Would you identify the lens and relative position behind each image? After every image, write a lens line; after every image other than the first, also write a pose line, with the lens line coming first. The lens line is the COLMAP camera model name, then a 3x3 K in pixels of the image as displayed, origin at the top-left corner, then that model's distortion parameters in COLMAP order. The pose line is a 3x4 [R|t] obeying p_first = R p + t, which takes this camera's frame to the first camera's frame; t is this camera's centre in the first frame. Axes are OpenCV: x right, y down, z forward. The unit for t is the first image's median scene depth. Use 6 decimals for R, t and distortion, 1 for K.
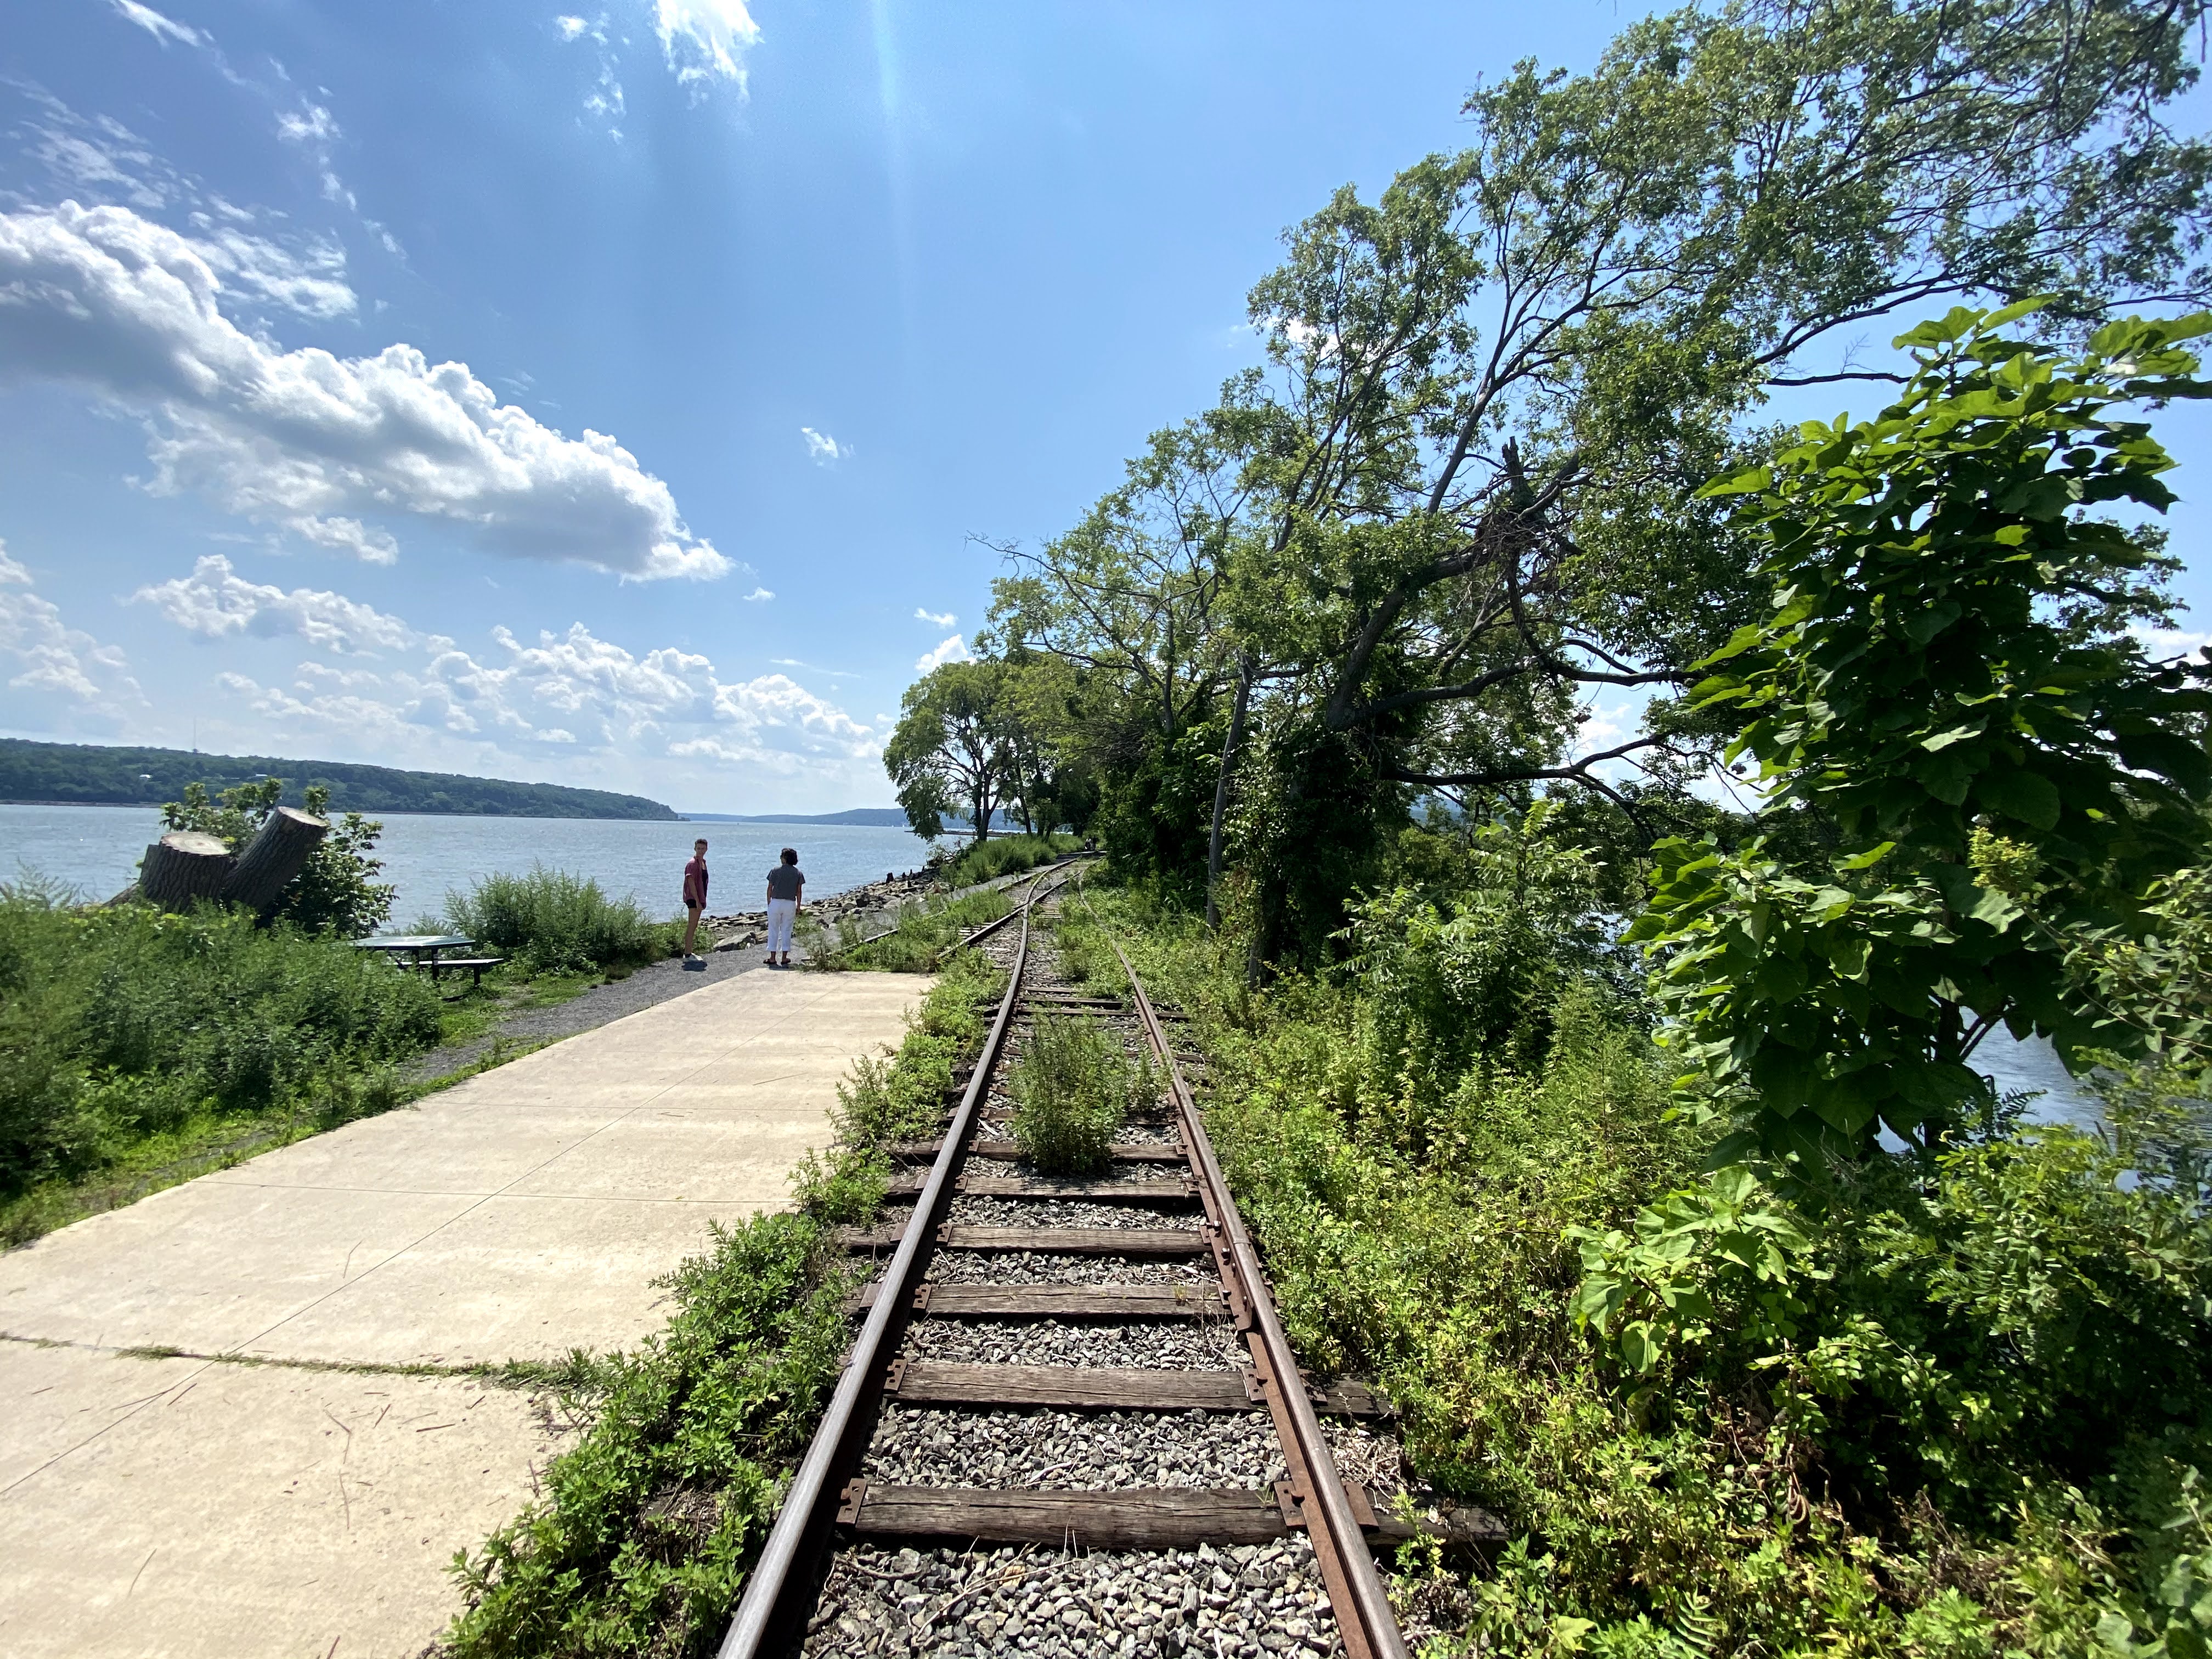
lens RADIAL K [[885.2, 0, 1106.0], [0, 885.2, 829.5], [0, 0, 1]] dist [0.002297, 0.000002]
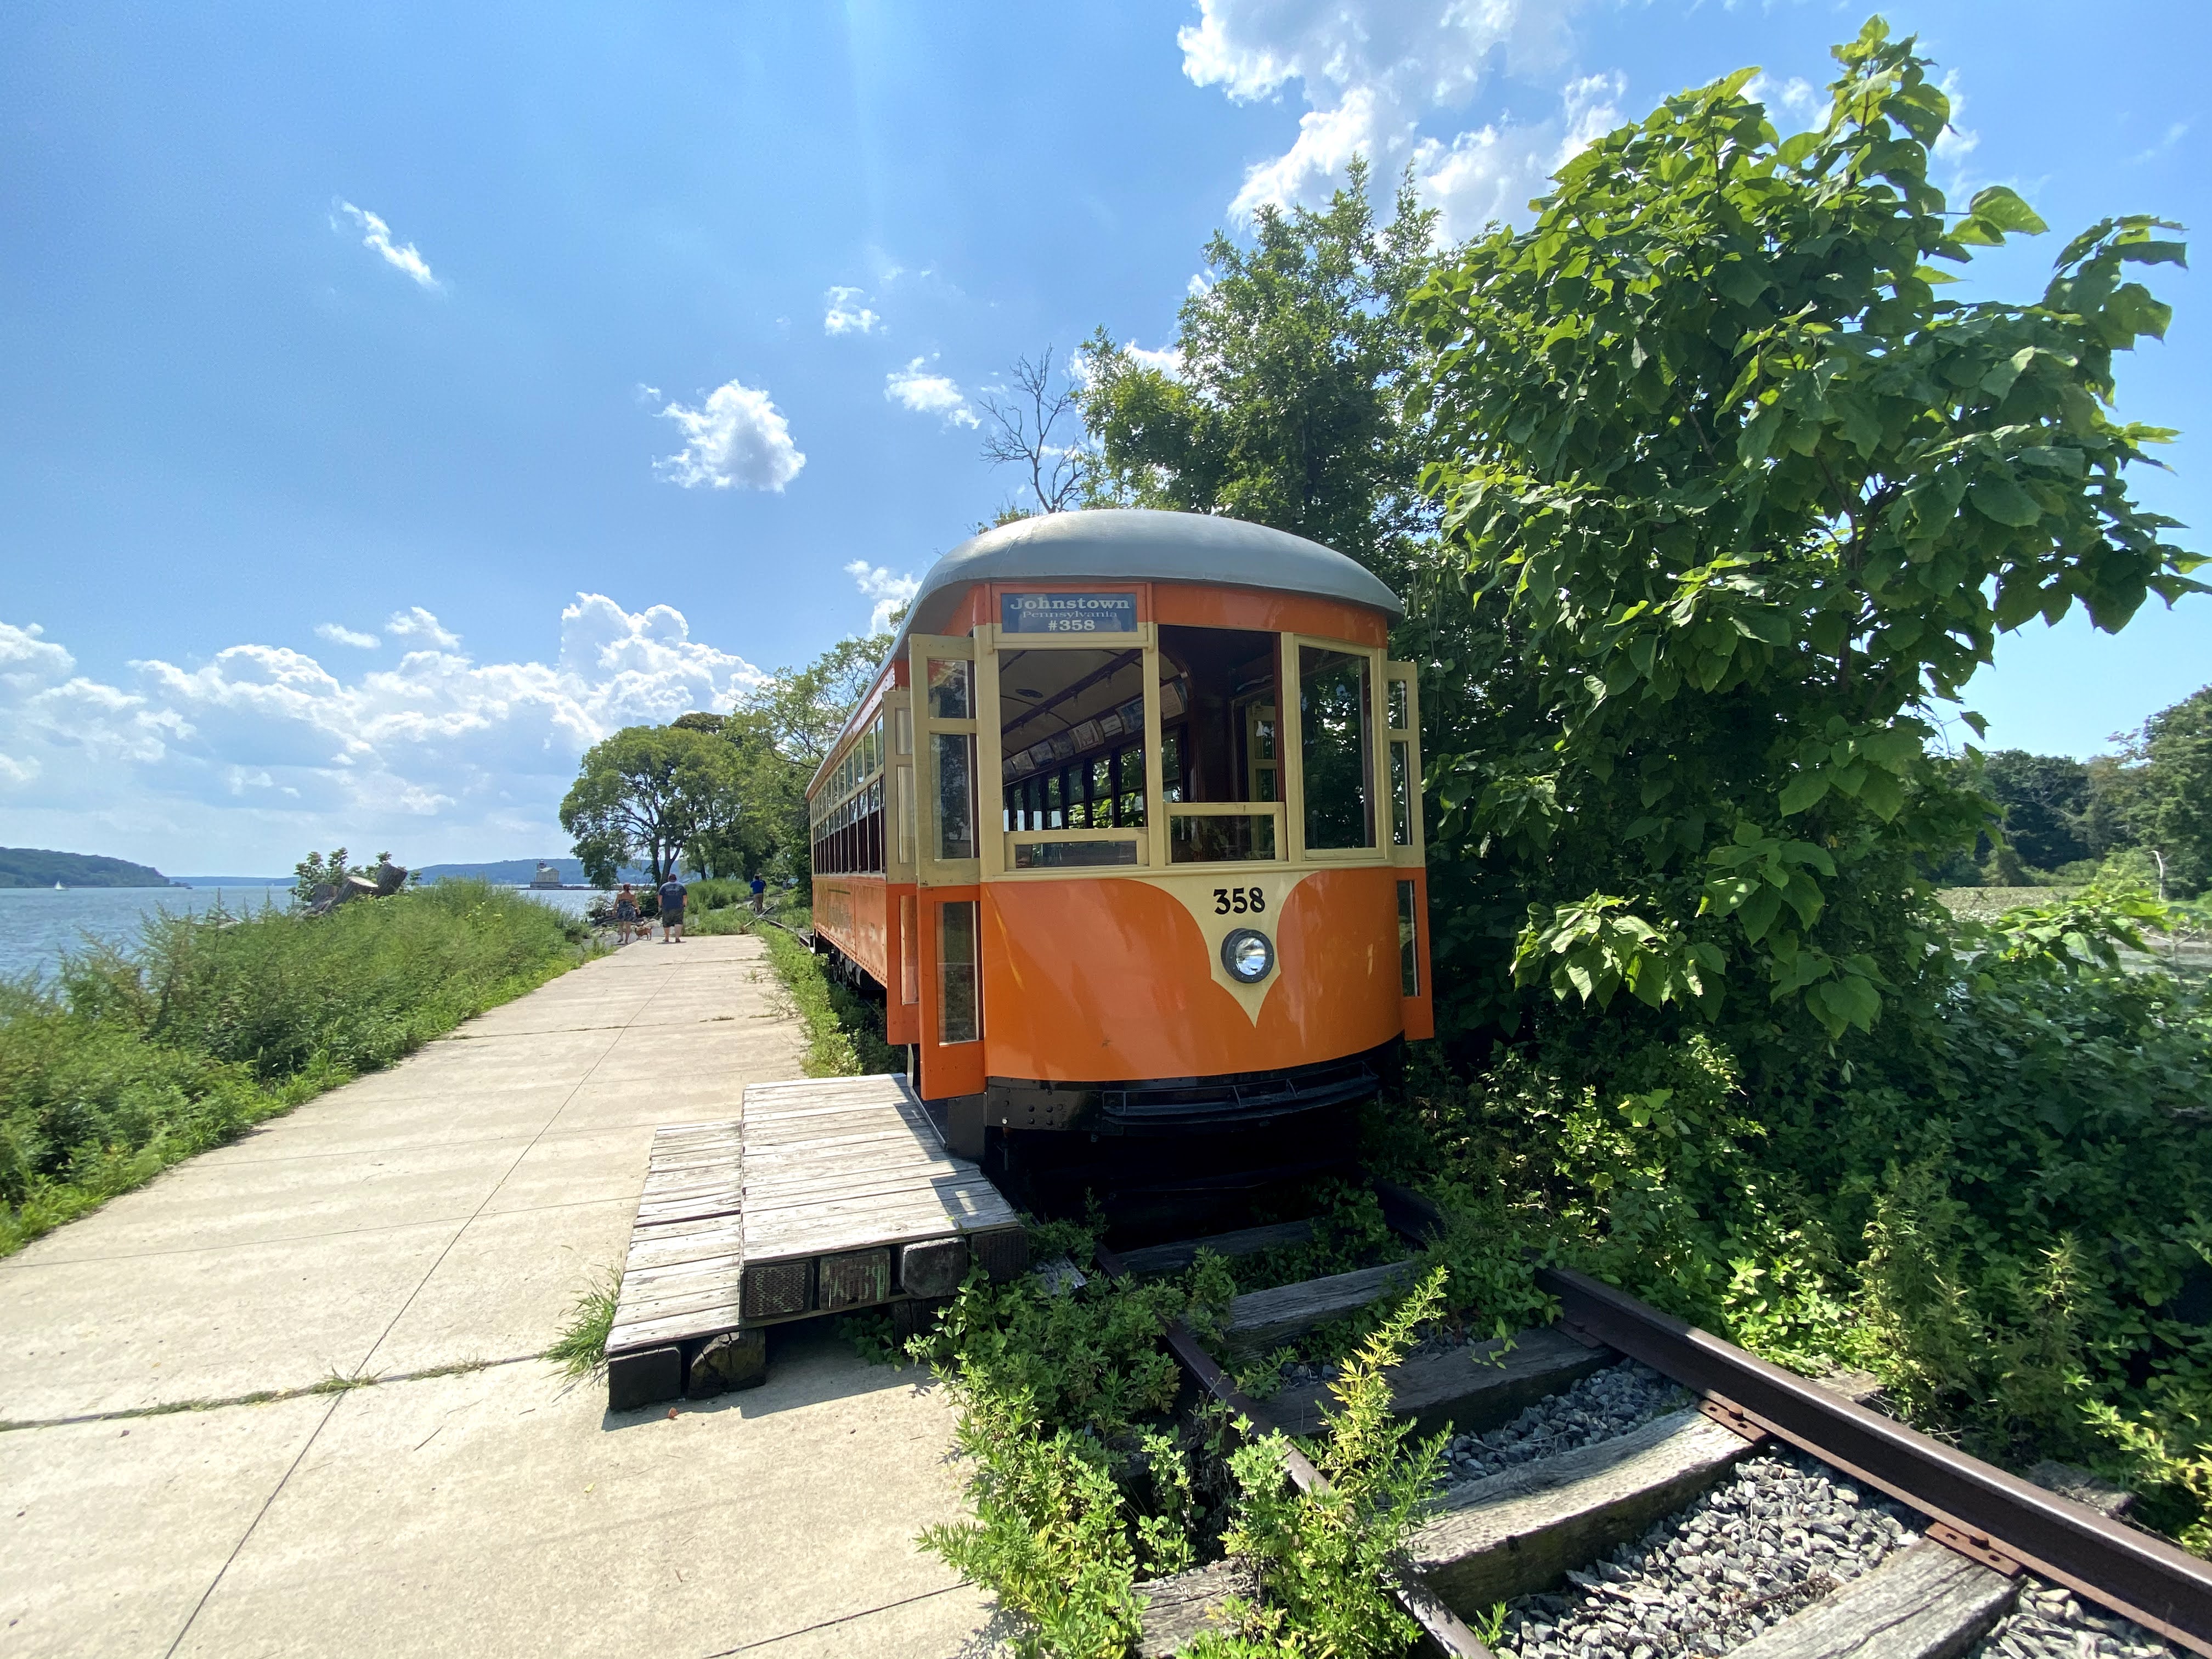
lens RADIAL K [[885.2, 0, 1106.0], [0, 885.2, 829.5], [0, 0, 1]] dist [0.002297, 0.000002]
pose [[0.929491, -0.017100, 0.368449, -0.032474], [0.034884, 0.998523, -0.041661, 0.006890], [-0.367192, 0.051576, 0.928714, -0.244244]]
